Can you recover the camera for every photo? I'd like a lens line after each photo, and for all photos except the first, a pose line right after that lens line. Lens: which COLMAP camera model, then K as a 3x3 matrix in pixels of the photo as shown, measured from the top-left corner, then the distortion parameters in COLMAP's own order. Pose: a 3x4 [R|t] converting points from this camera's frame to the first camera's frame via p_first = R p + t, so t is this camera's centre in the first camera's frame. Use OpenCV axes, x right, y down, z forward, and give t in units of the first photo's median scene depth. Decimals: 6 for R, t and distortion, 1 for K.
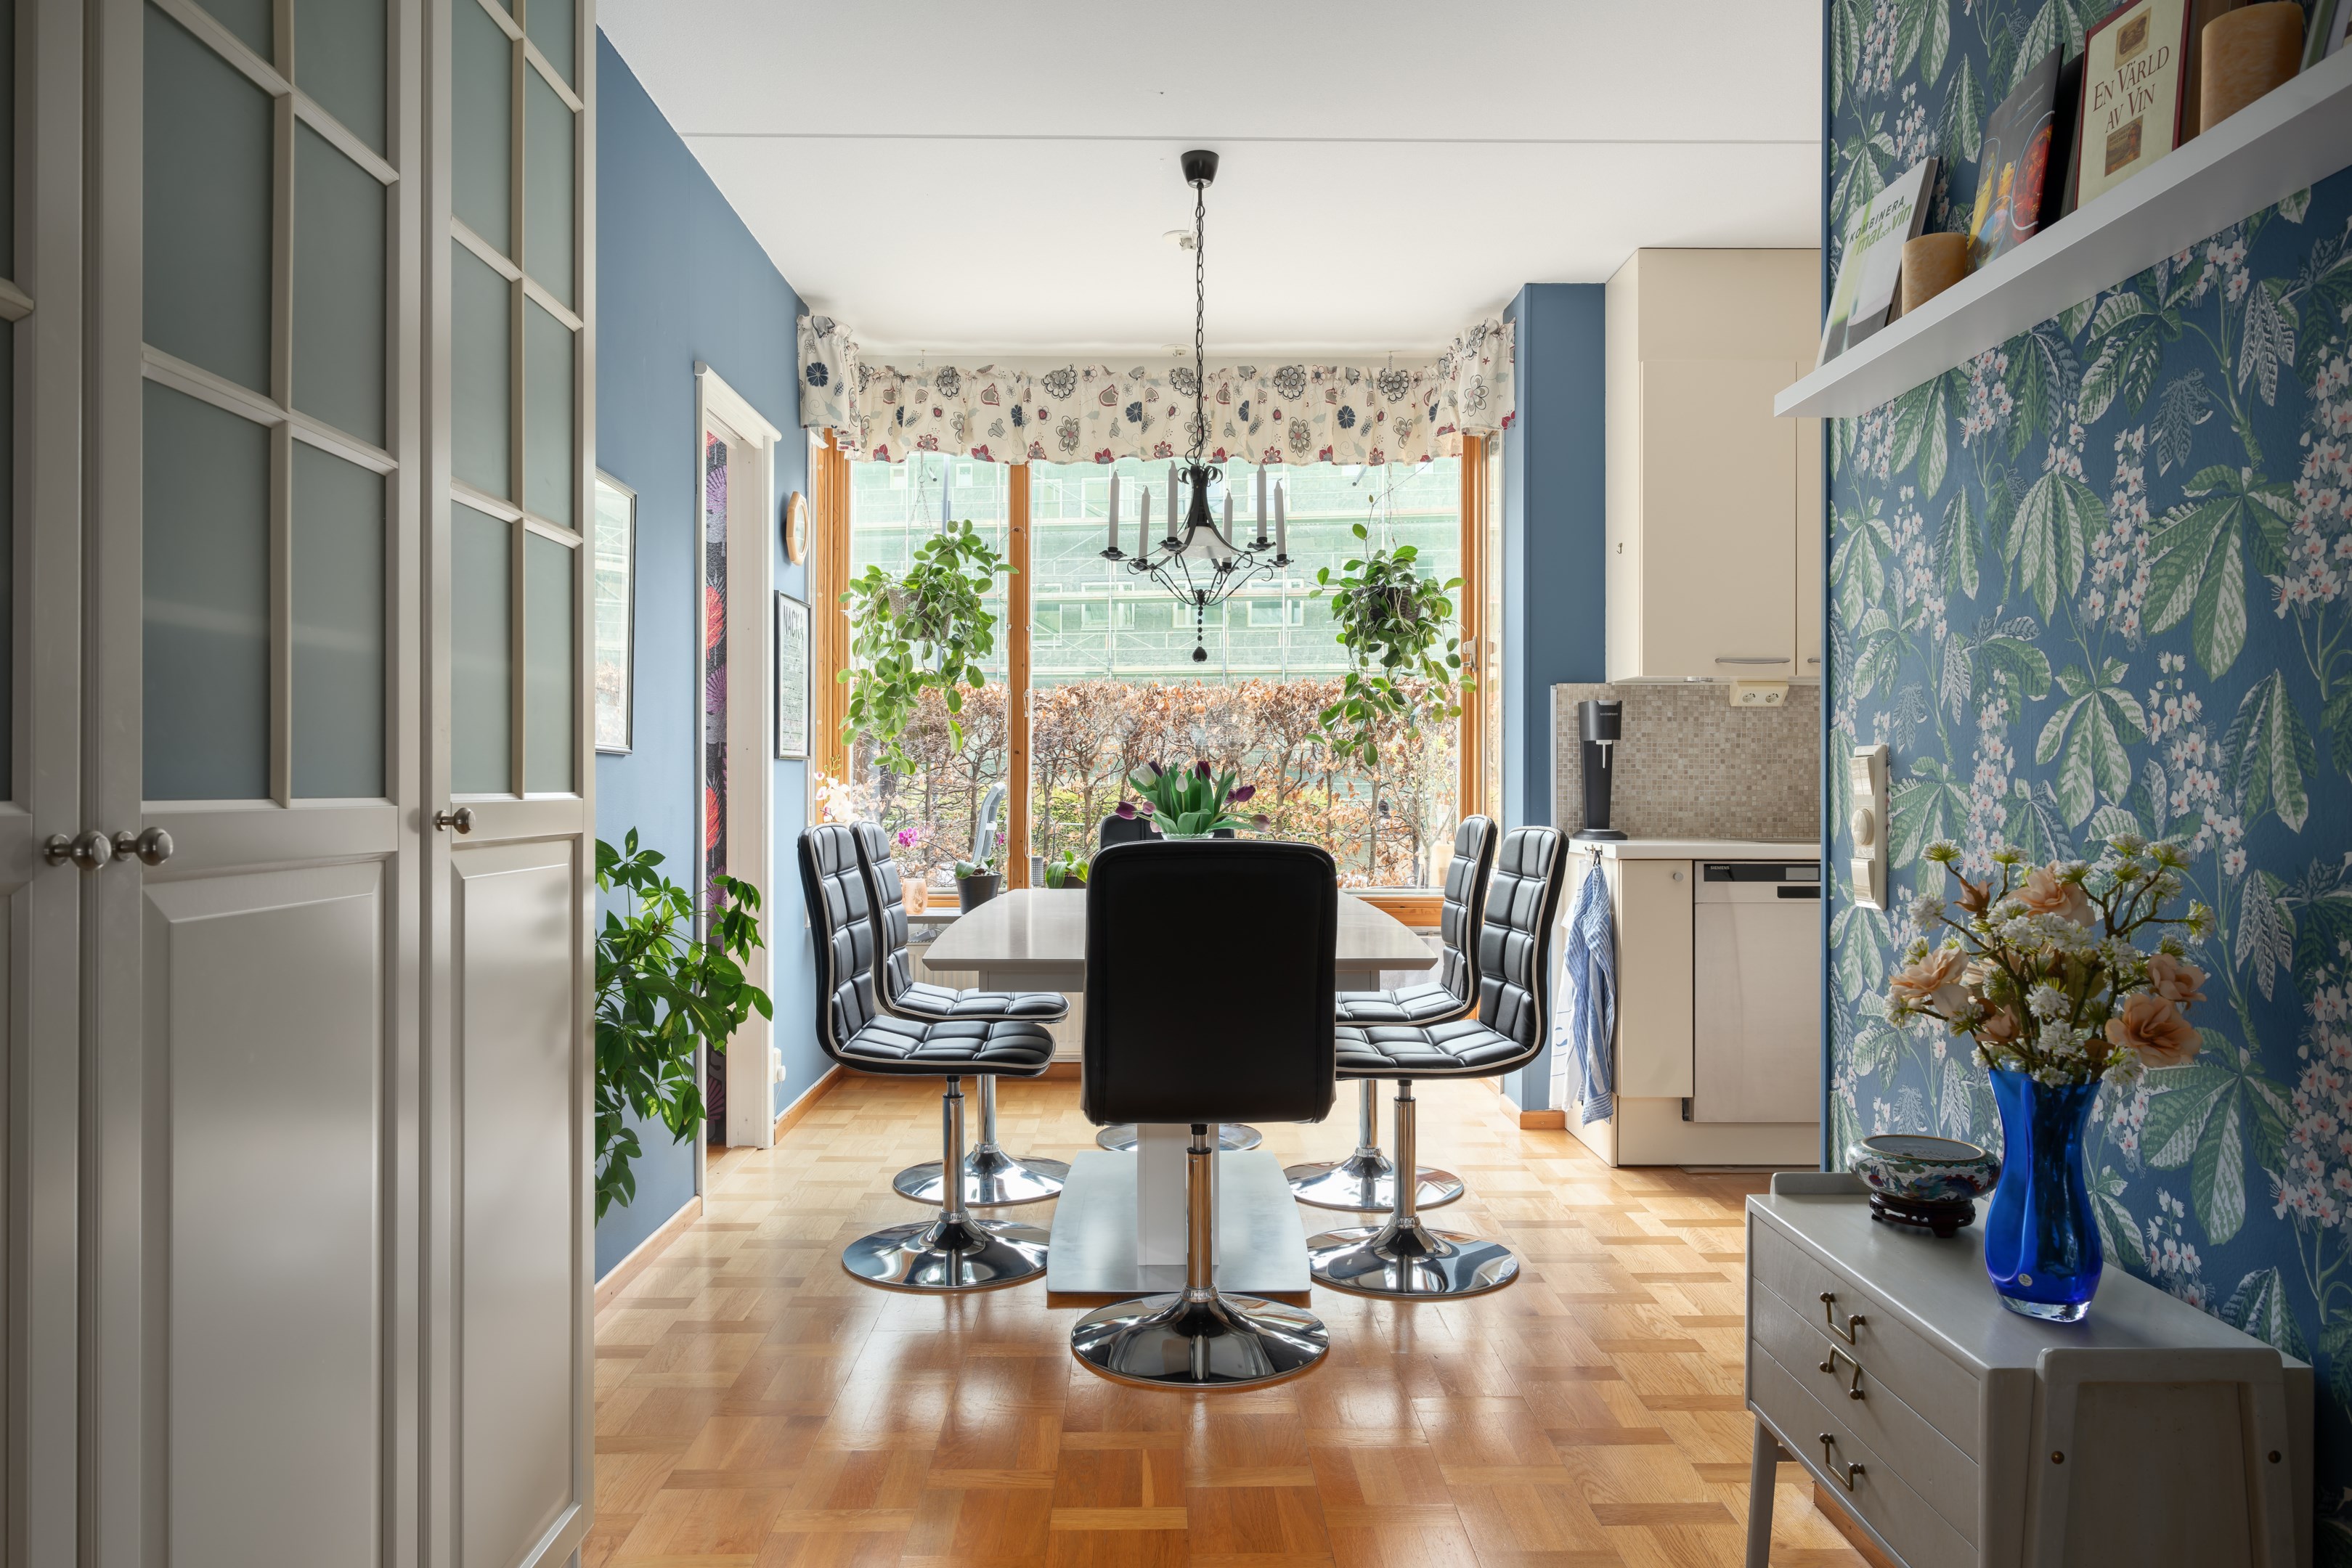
lens RADIAL K [[1529.7, 0, 1172.5], [0, 1529.7, 782.4], [0, 0, 1]] dist [0.003143, -0.000200]
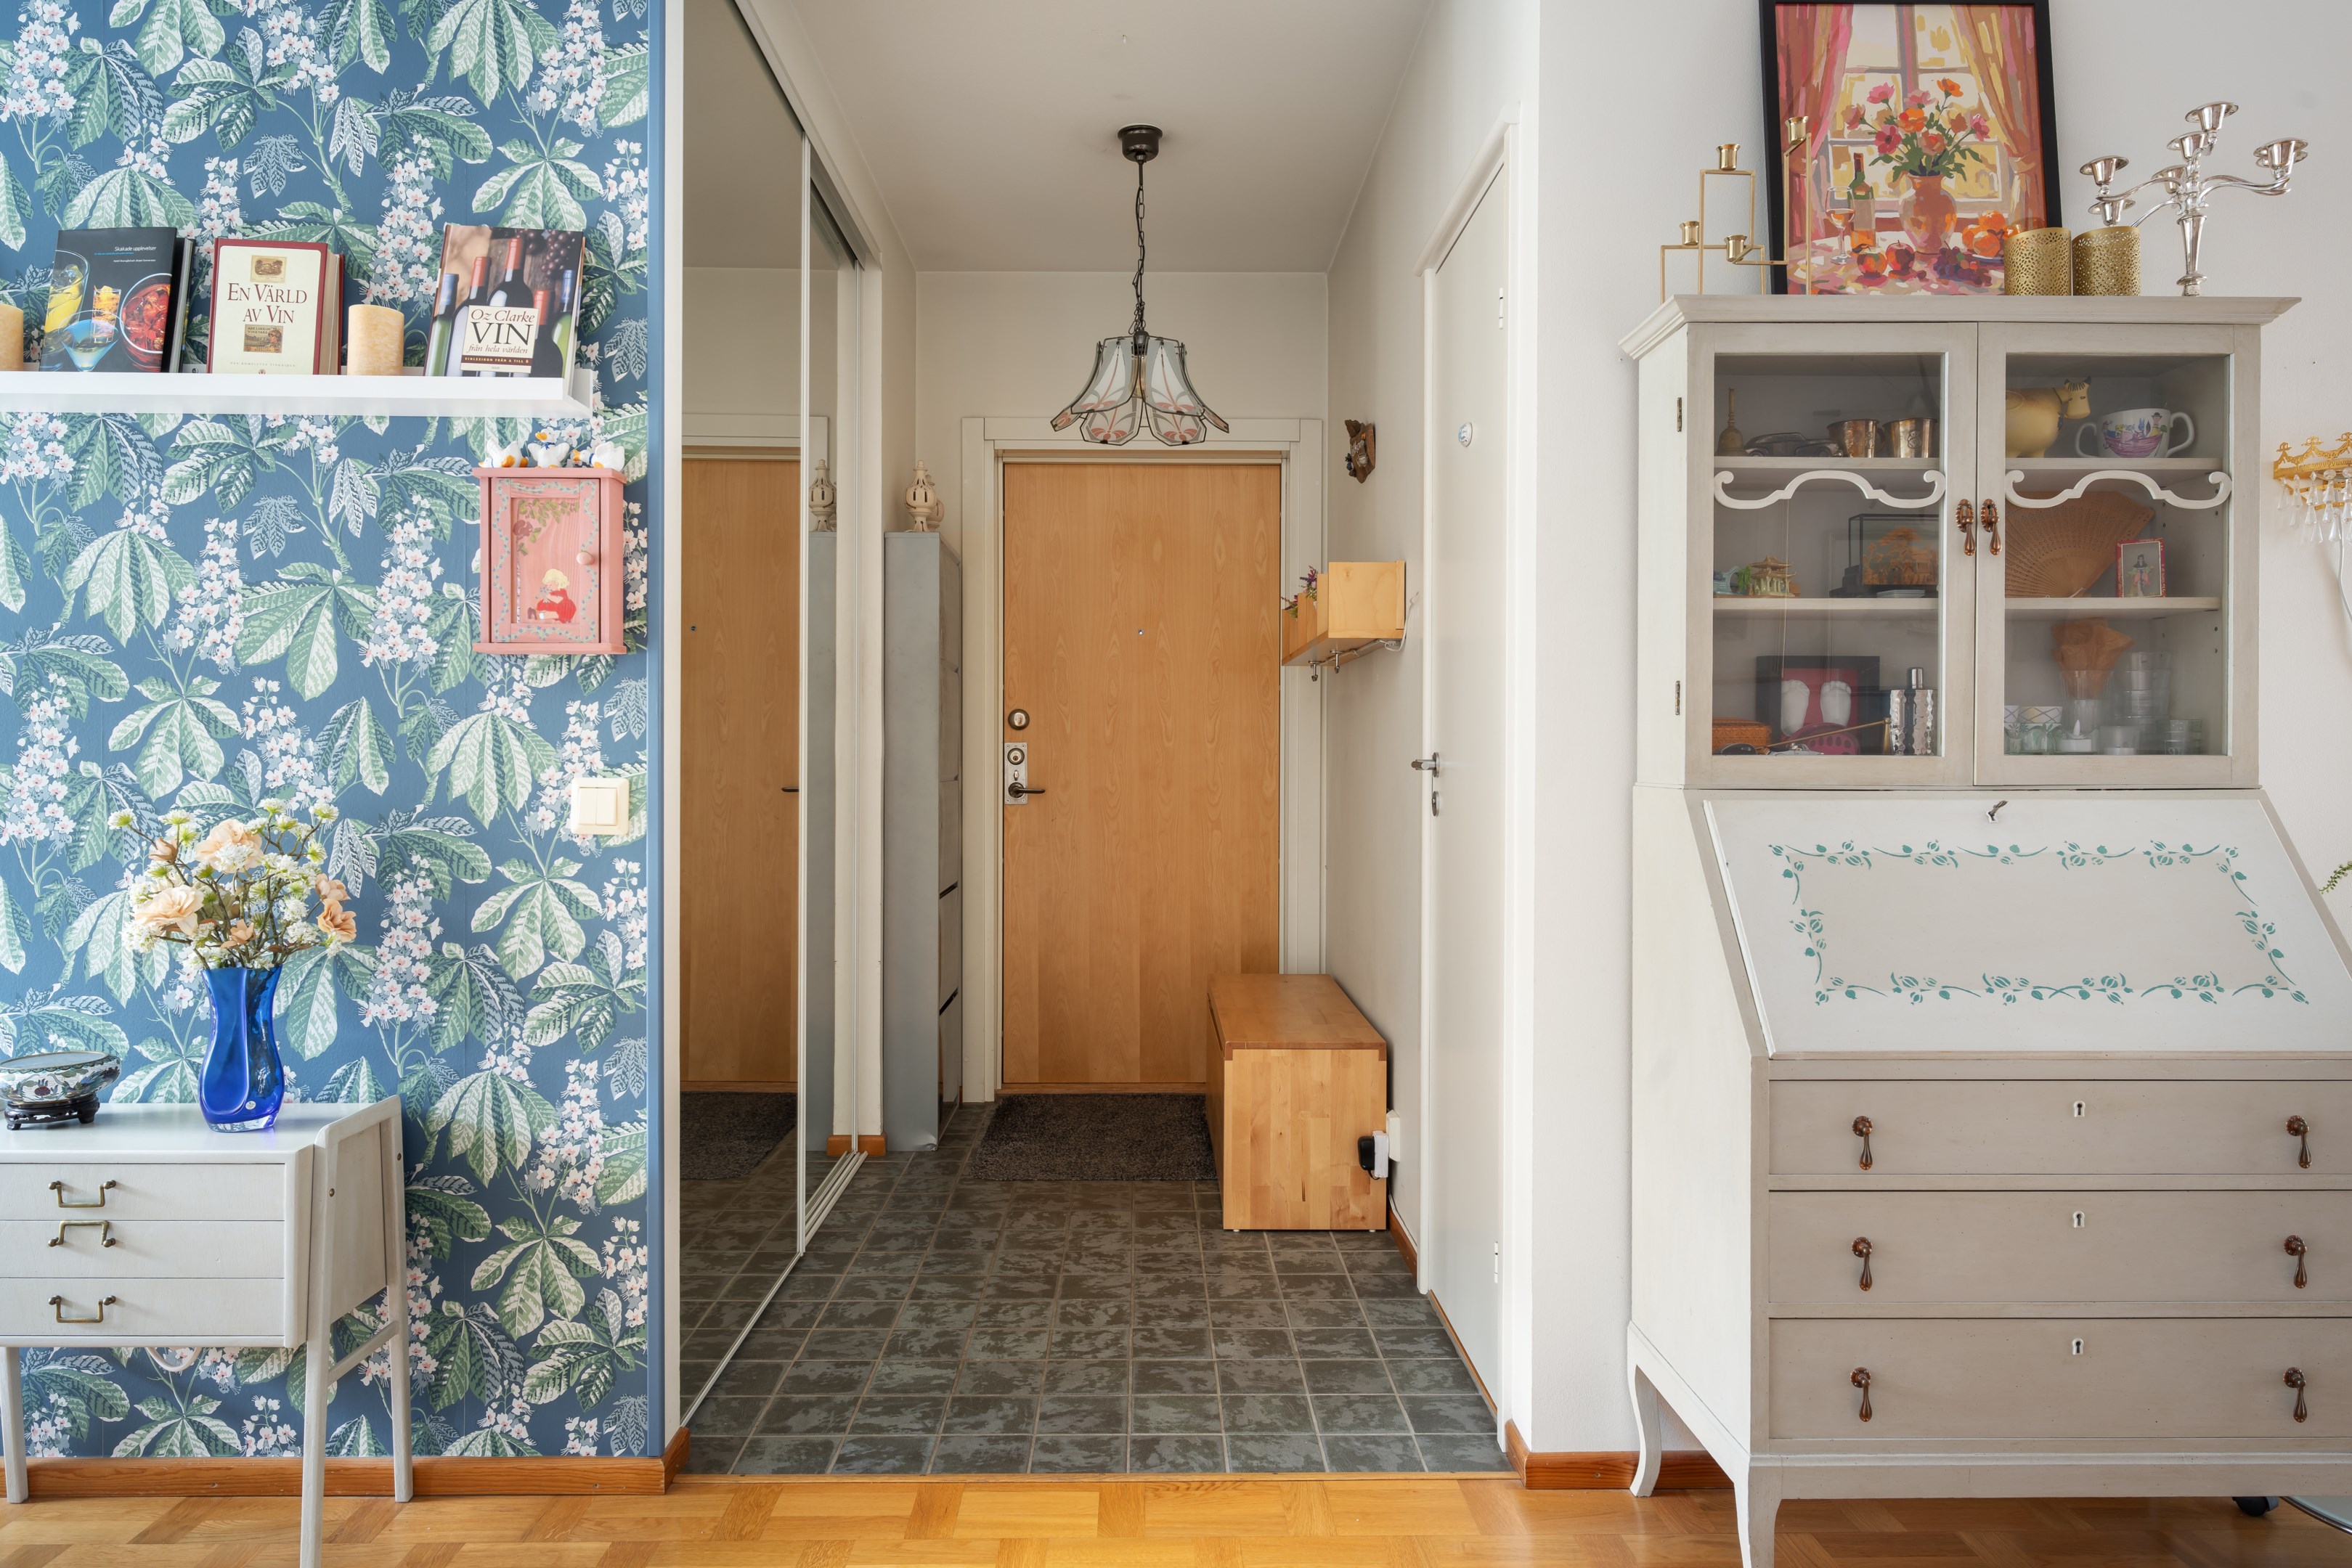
lens RADIAL K [[1521.1, 0, 1179.2], [0, 1521.1, 771.2], [0, 0, 1]] dist [0.000275, 0.001622]
pose [[-0.009073, -0.006962, 0.999935, -0.270525], [-0.002329, 0.999973, 0.006941, -0.002026], [-0.999956, -0.002266, -0.009089, 0.037706]]
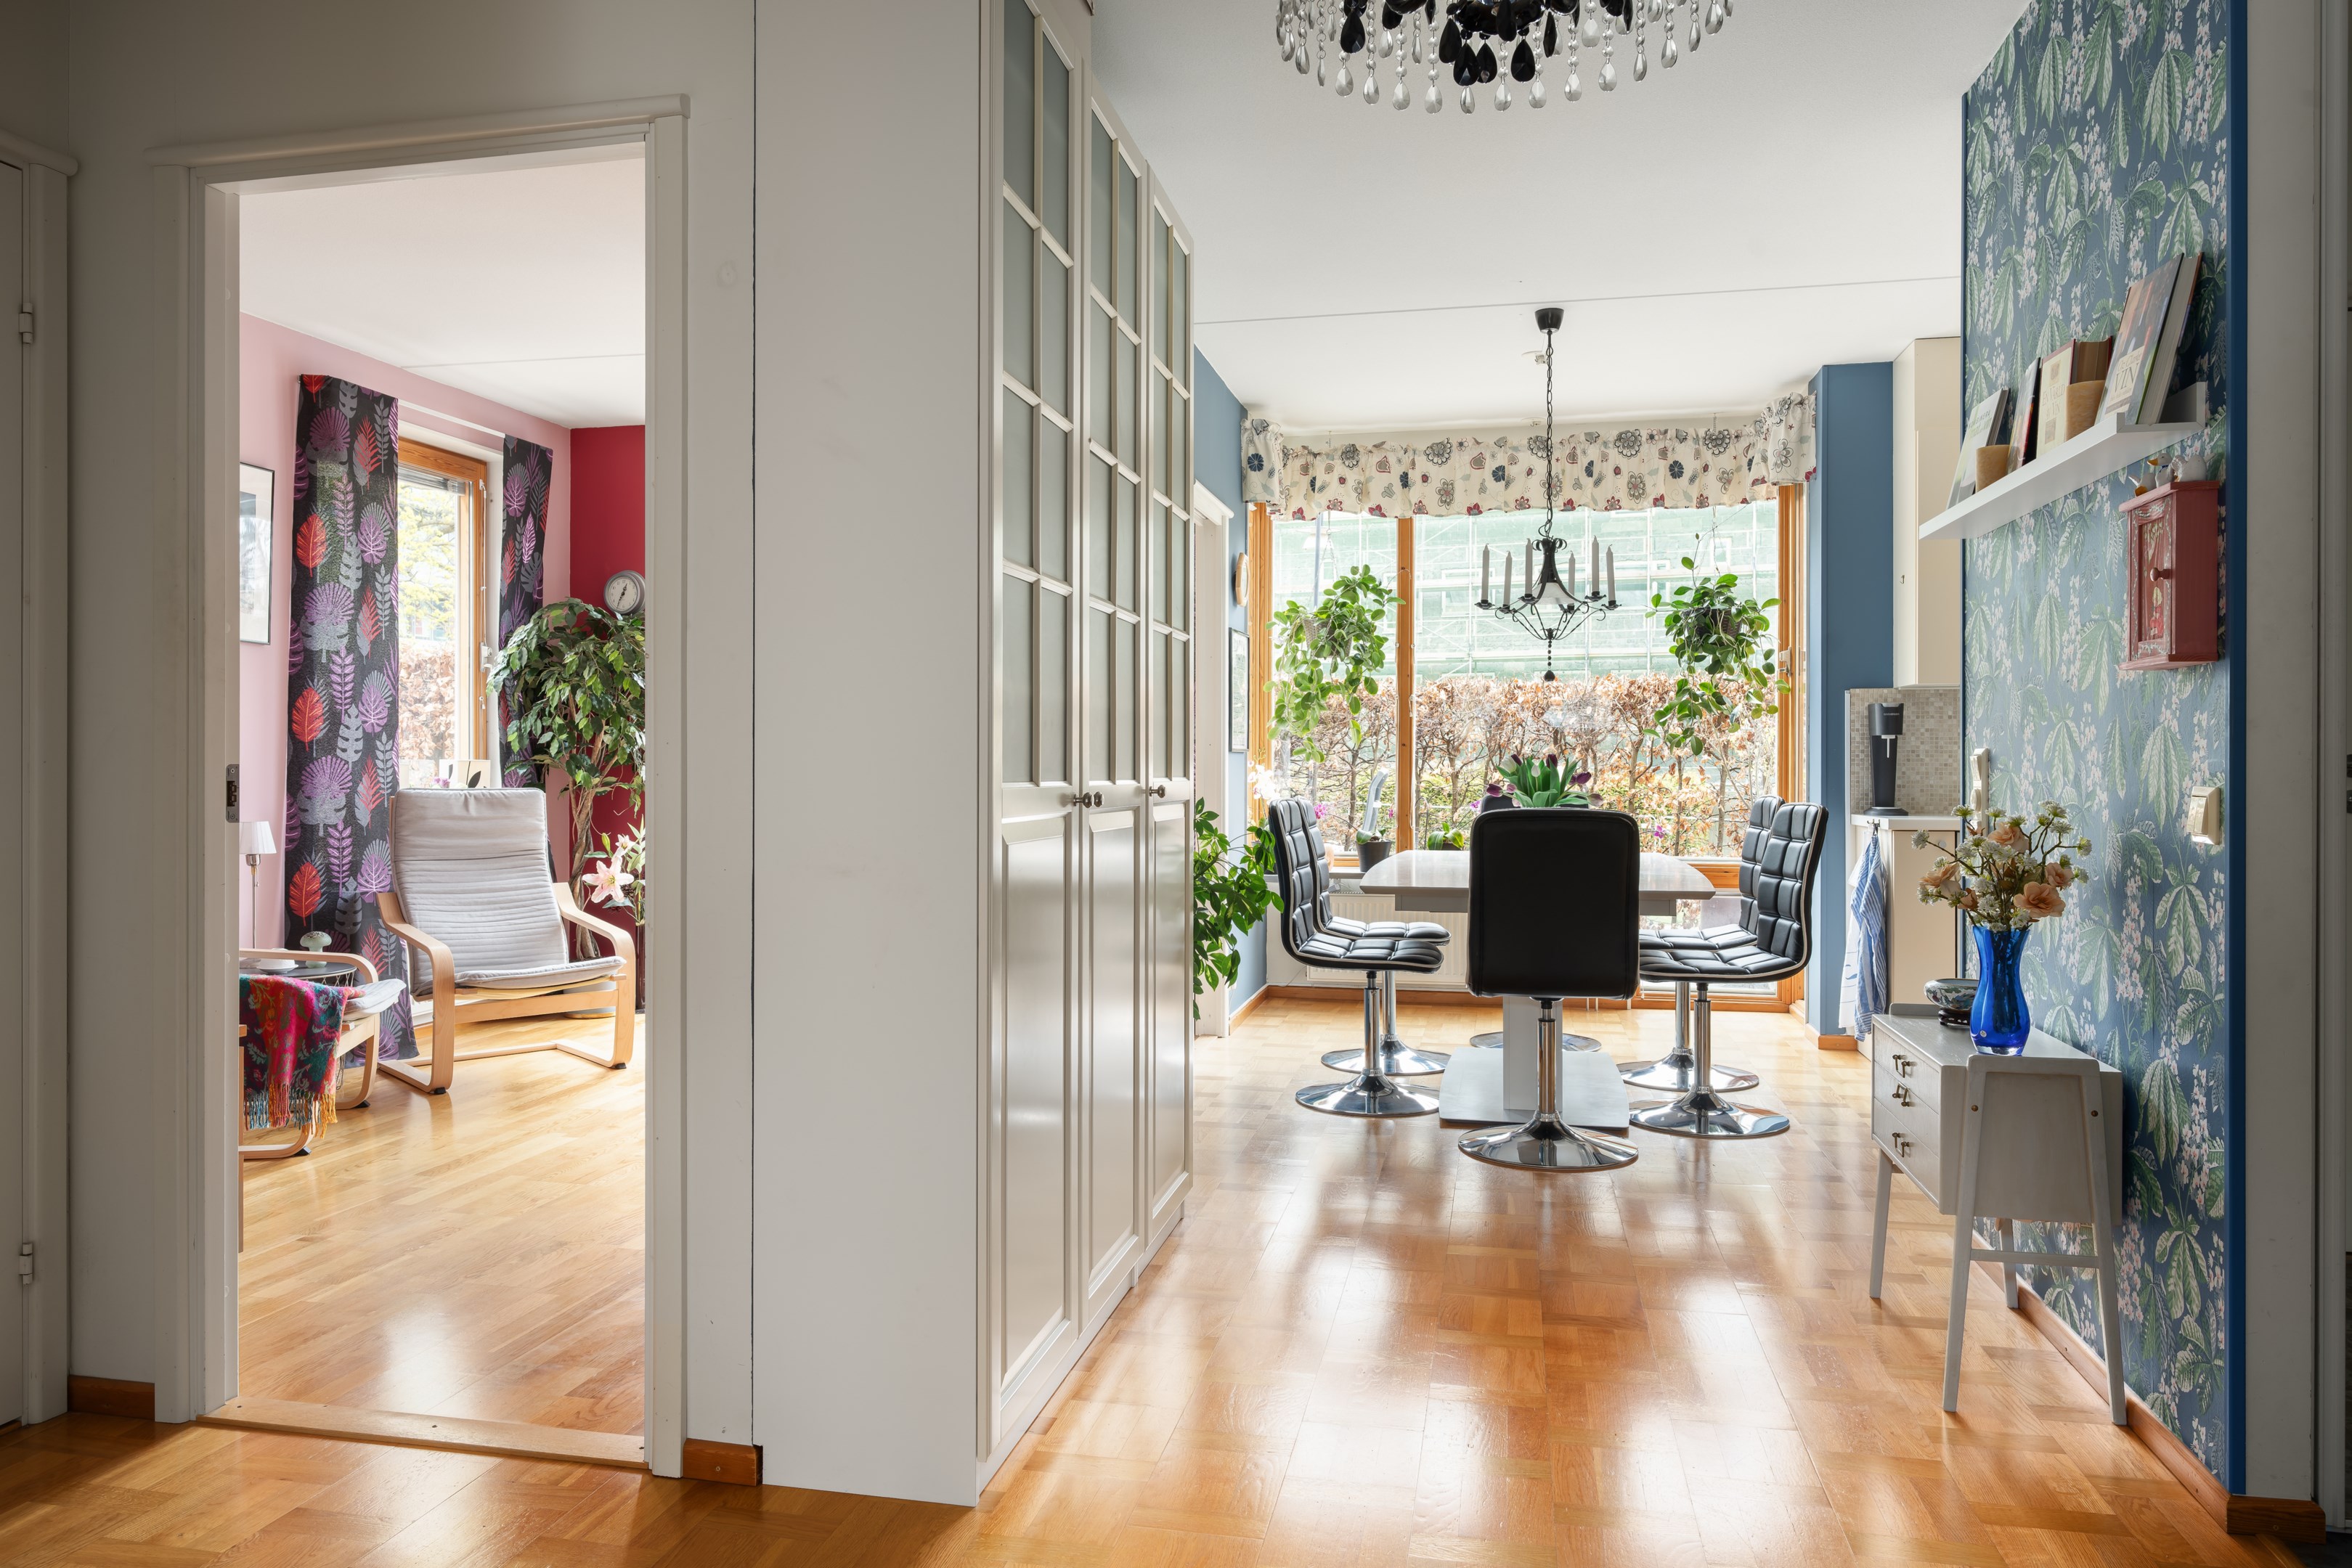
lens RADIAL K [[1538.2, 0, 1174.5], [0, 1538.2, 765.5], [0, 0, 1]] dist [-0.001622, 0.001522]
pose [[0.973746, -0.000248, -0.227638, 0.003602], [0.000179, 1.000000, -0.000322, -0.002735], [0.227638, 0.000273, 0.973746, -0.329450]]
